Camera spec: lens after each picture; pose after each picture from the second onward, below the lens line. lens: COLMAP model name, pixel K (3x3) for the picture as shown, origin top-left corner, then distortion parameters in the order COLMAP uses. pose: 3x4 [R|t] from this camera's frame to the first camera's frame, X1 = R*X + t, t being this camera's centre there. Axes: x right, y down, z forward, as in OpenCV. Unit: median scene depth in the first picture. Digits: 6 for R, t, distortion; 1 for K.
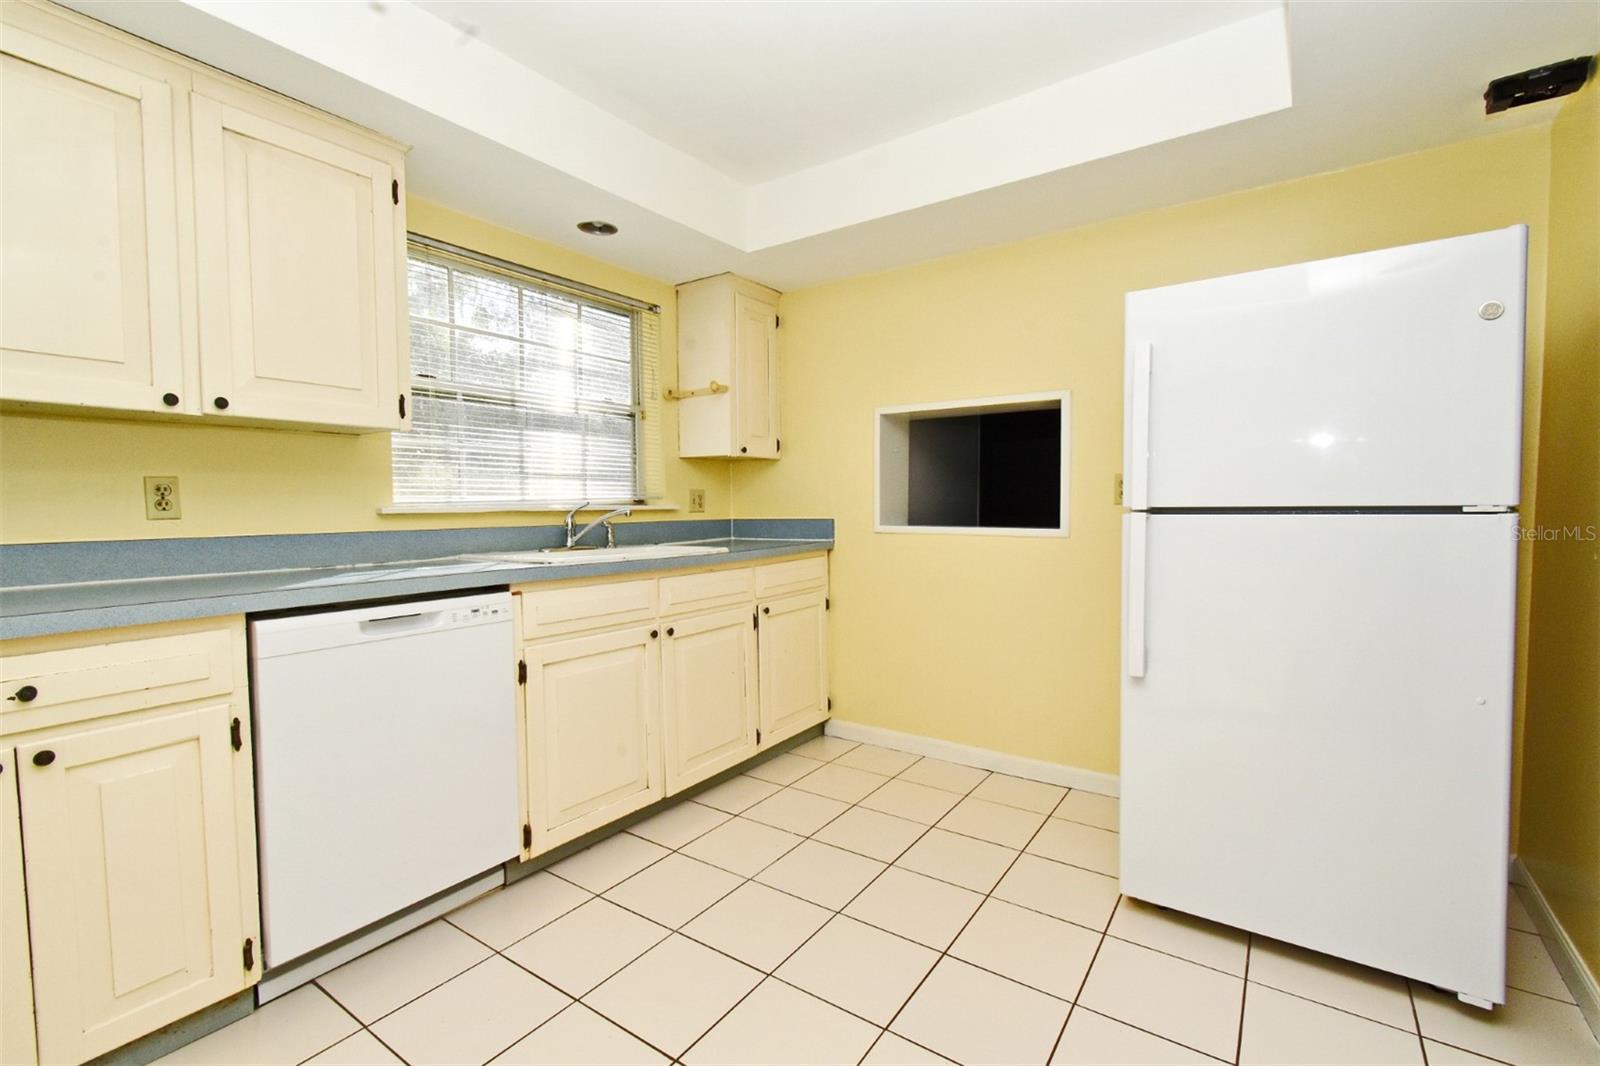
lens RADIAL K [[692.3, 0, 811.4], [0, 692.3, 530.5], [0, 0, 1]] dist [0.002752, -0.001525]
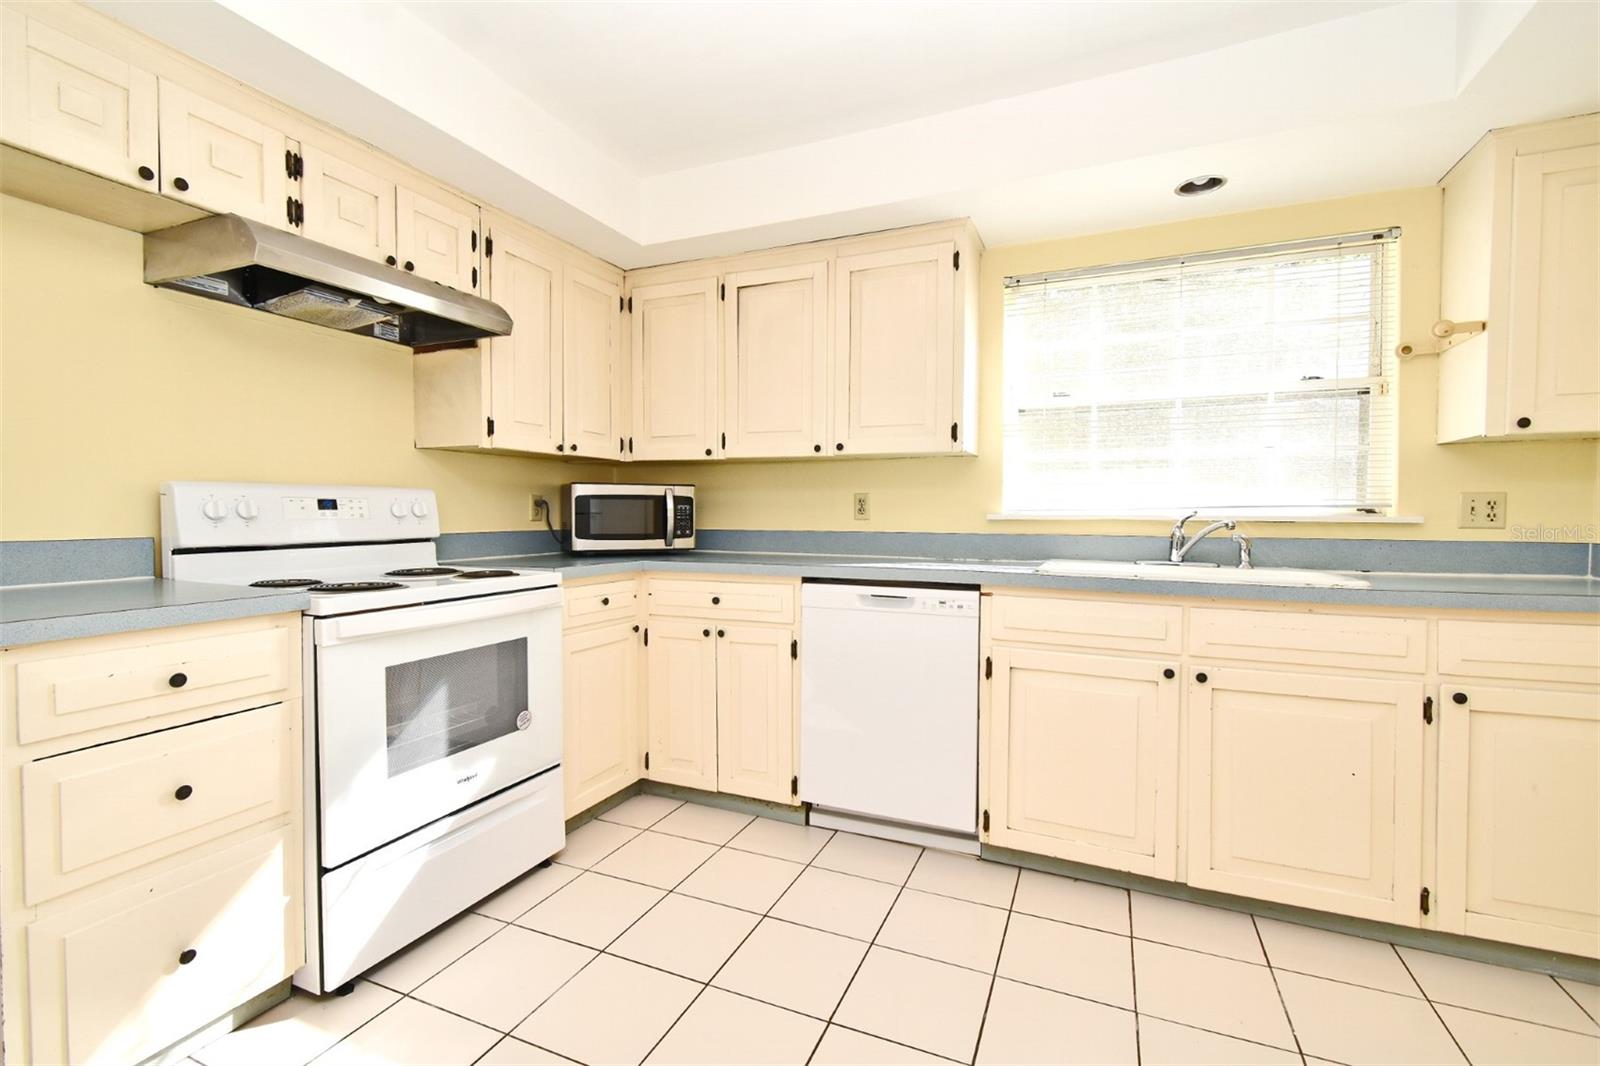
lens RADIAL K [[692.3, 0, 812.4], [0, 692.3, 531.3], [0, 0, 1]] dist [0.002752, -0.001525]
pose [[0.210575, 0.036333, -0.976902, 0.432415], [-0.044061, 0.998646, 0.027644, -0.019431], [0.976584, 0.037222, 0.211891, 0.376493]]
